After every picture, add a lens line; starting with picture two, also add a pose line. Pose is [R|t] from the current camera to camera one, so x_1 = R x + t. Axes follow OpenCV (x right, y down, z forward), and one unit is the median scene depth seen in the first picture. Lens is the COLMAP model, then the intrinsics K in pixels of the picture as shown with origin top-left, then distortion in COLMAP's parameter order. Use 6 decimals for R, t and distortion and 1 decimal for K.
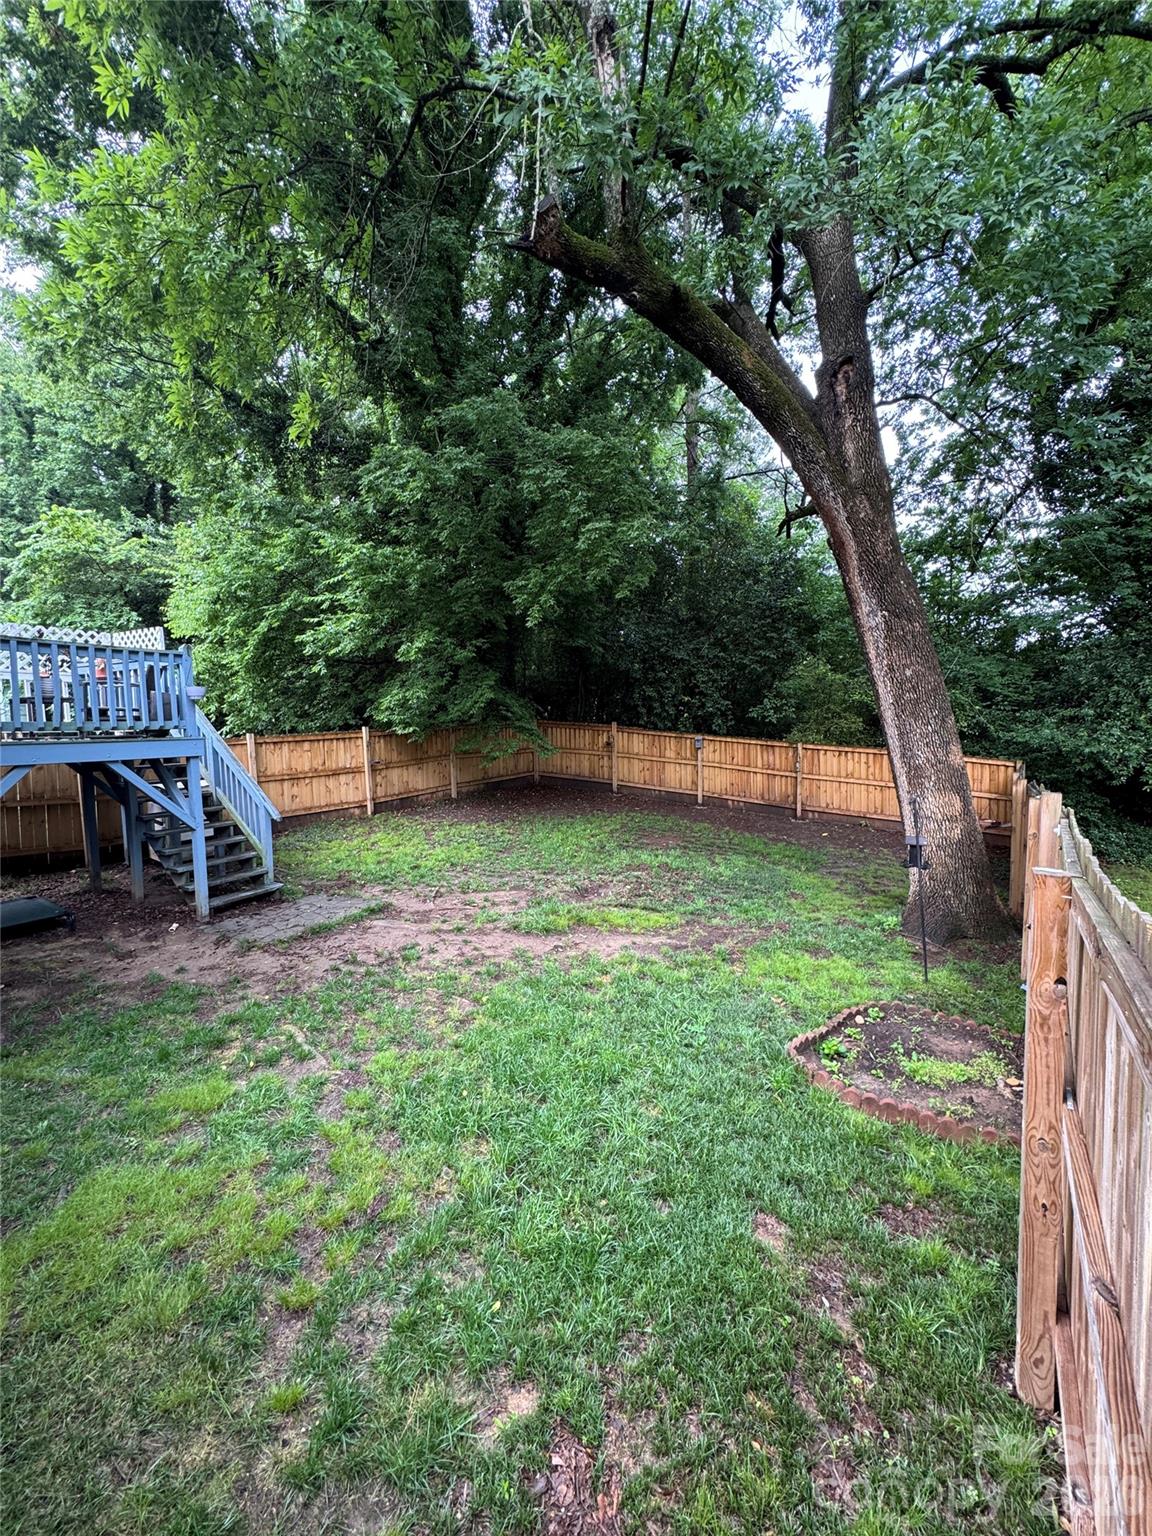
lens RADIAL K [[612.7, 0, 579.2], [0, 612.7, 767.5], [0, 0, 1]] dist [-0.000710, 0.000156]
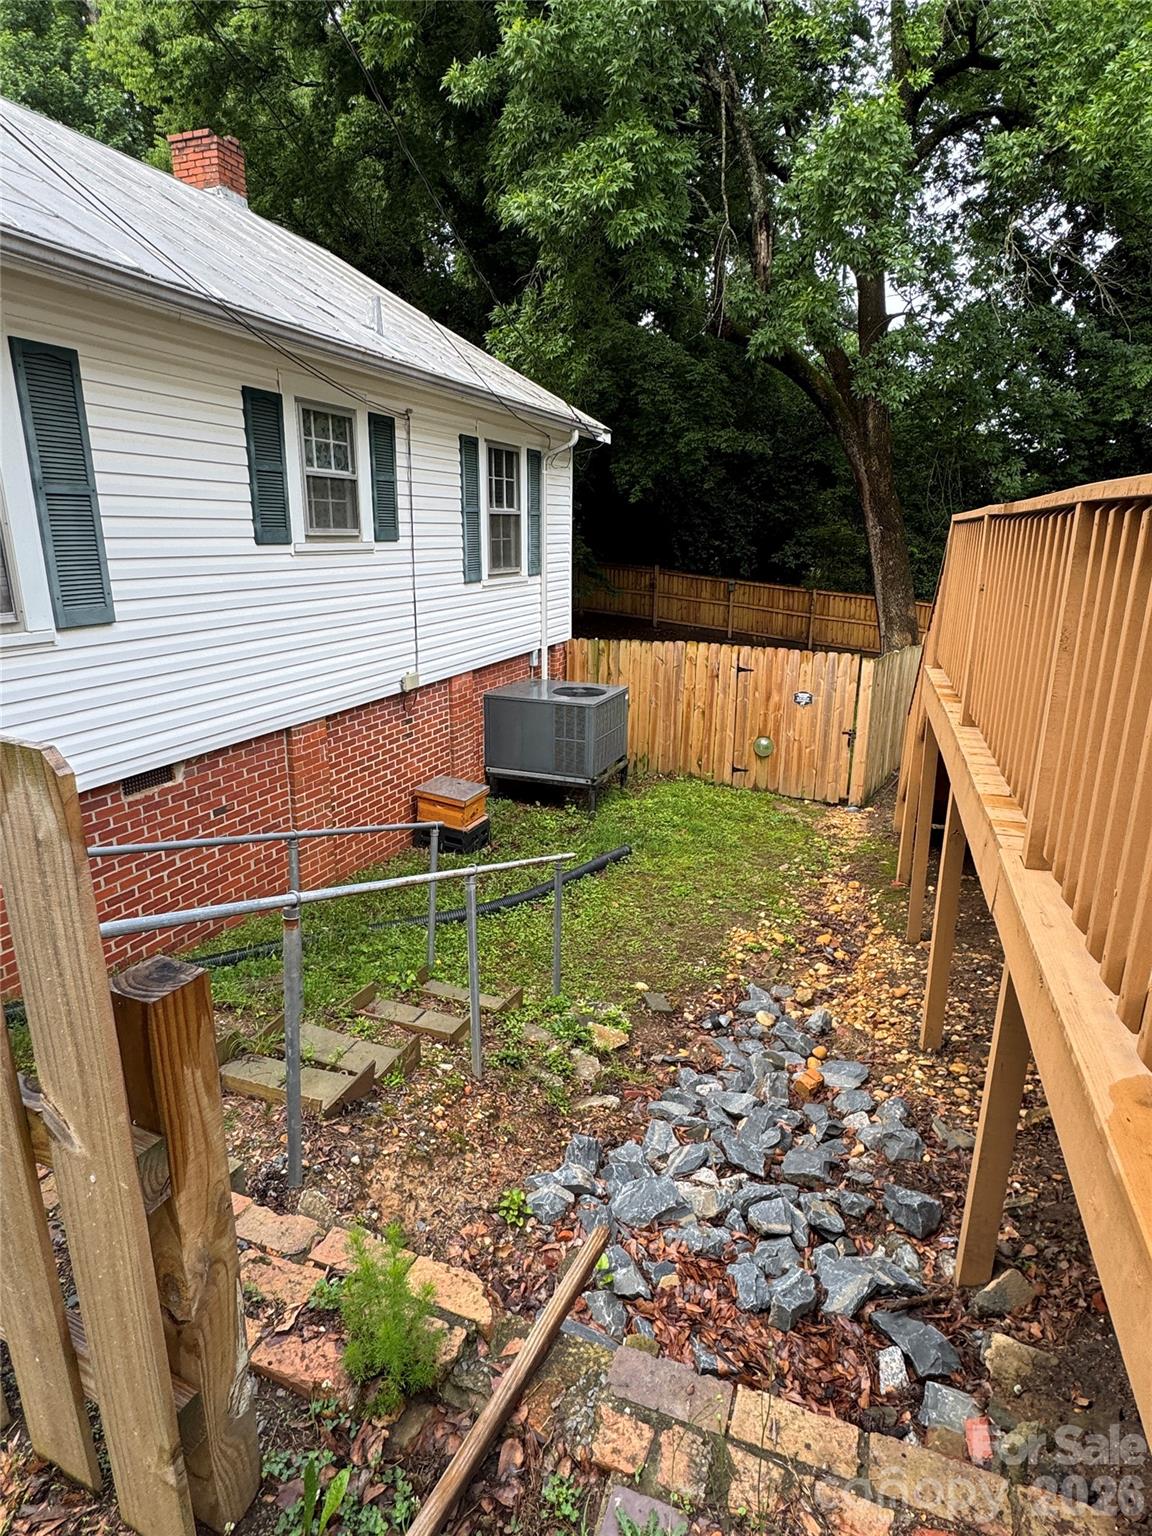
lens RADIAL K [[834.3, 0, 575.9], [0, 834.3, 763.0], [0, 0, 1]] dist [0.000155, -0.000782]
pose [[0.994146, -0.004952, 0.107932, -0.275136], [-0.017224, 0.978910, 0.203564, -0.028606], [-0.106664, -0.204232, 0.973094, -0.596681]]
